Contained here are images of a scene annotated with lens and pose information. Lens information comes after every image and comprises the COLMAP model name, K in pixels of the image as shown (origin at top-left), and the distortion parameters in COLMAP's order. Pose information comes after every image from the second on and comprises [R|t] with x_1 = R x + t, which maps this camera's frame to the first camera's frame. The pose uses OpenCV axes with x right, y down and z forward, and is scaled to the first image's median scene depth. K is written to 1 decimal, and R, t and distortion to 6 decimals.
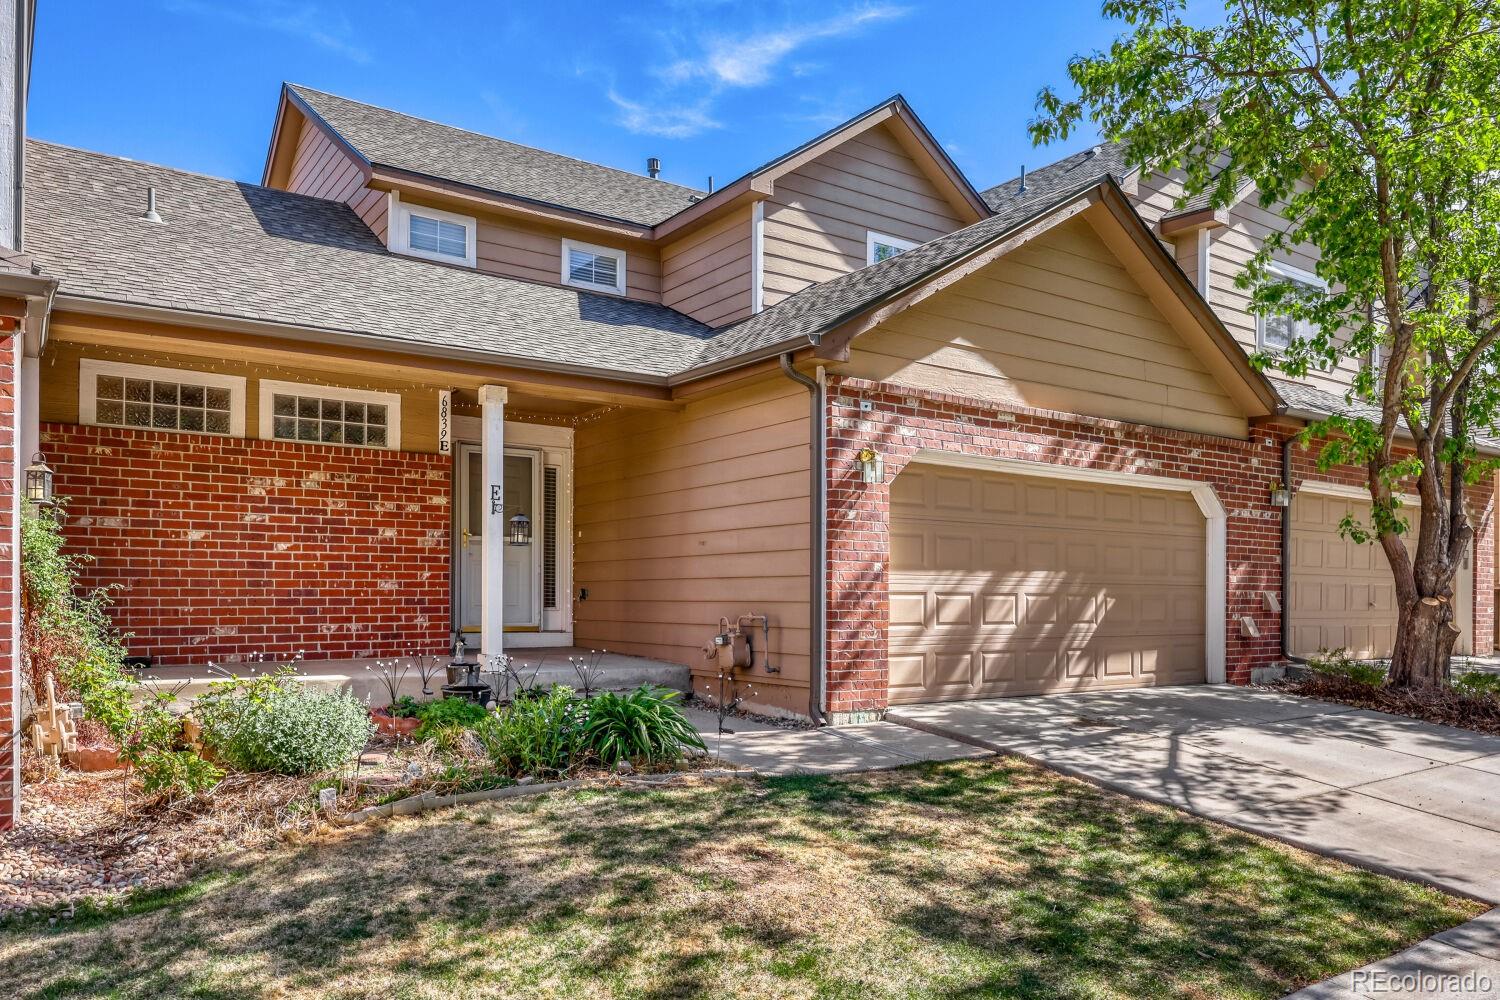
lens RADIAL K [[1113.9, 0, 751.0], [0, 1113.9, 581.8], [0, 0, 1]] dist [-0.001084, -0.001483]
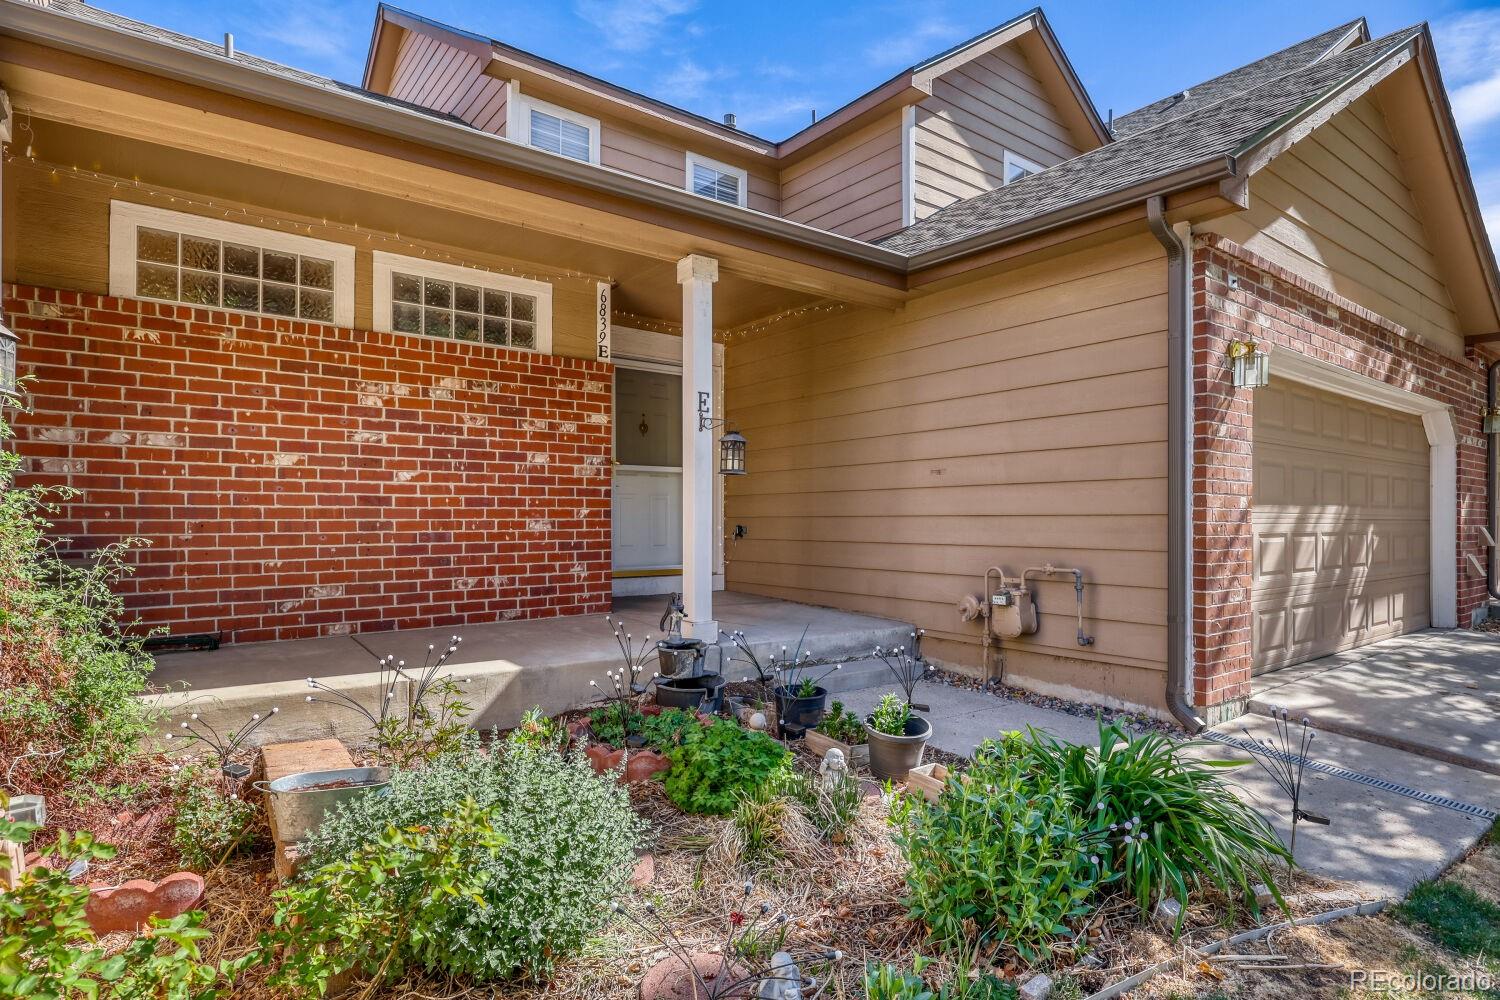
lens RADIAL K [[818.4, 0, 750.7], [0, 818.4, 506.9], [0, 0, 1]] dist [-0.002537, 0.000695]
pose [[0.998745, -0.002582, 0.050013, -0.217896], [0.002595, 0.999997, -0.000191, -0.010274], [-0.050012, 0.000321, 0.998749, 0.443020]]
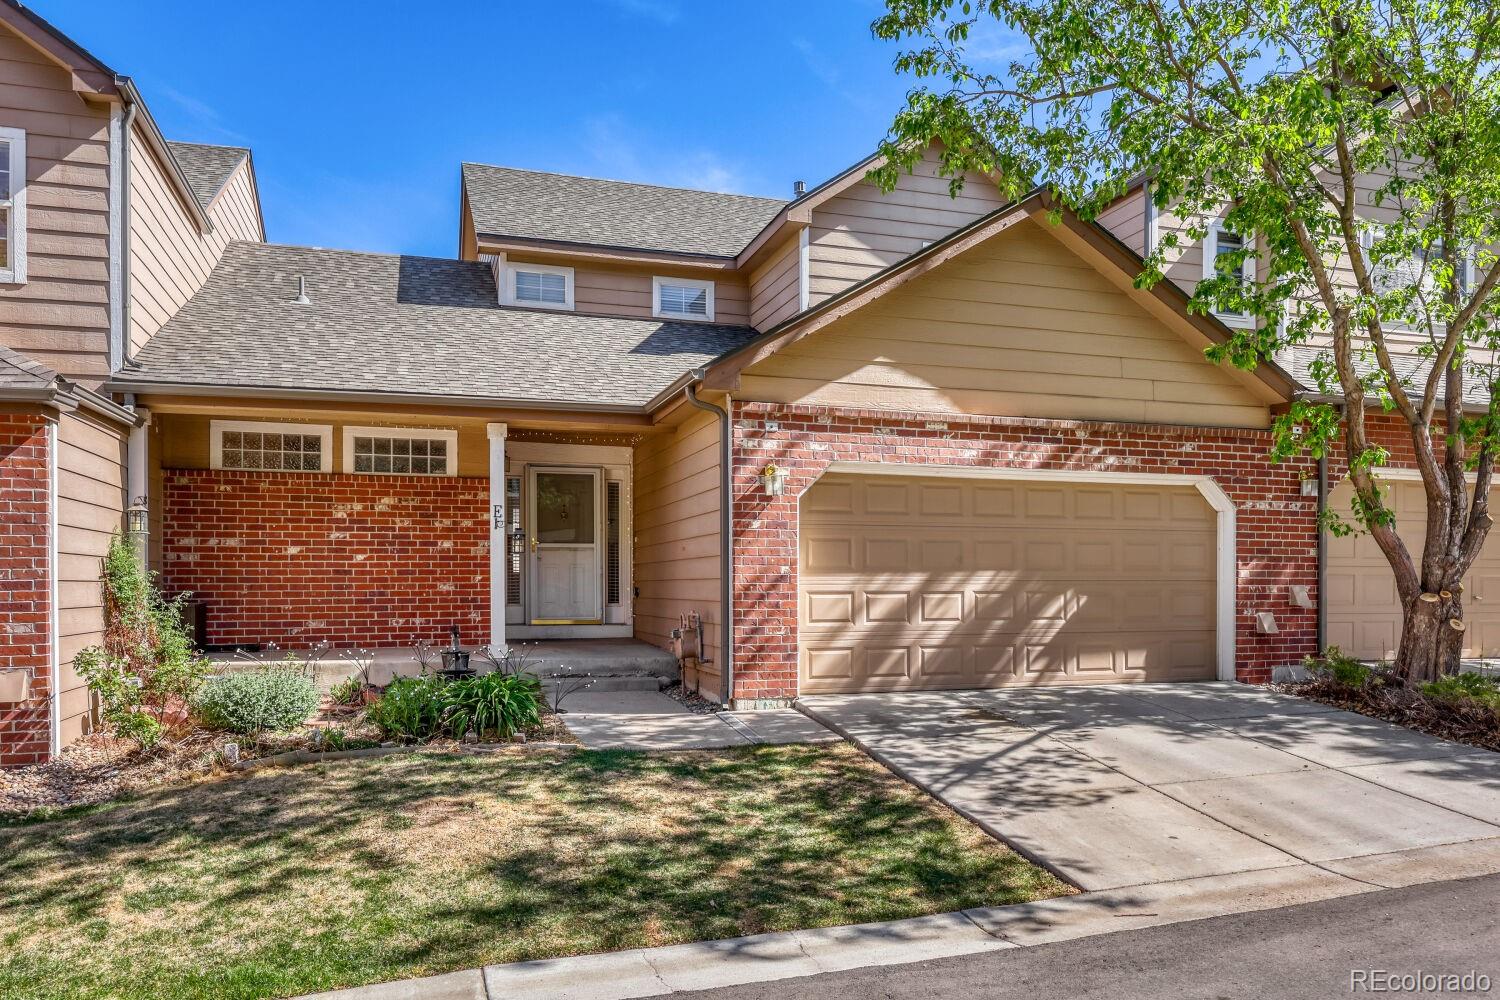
lens RADIAL K [[1113.9, 0, 753.6], [0, 1113.9, 559.3], [0, 0, 1]] dist [-0.001084, -0.001483]
pose [[0.951309, -0.013231, -0.307954, 0.394293], [0.010922, 0.999898, -0.009222, -0.013089], [0.308045, 0.005410, 0.951356, -0.064116]]
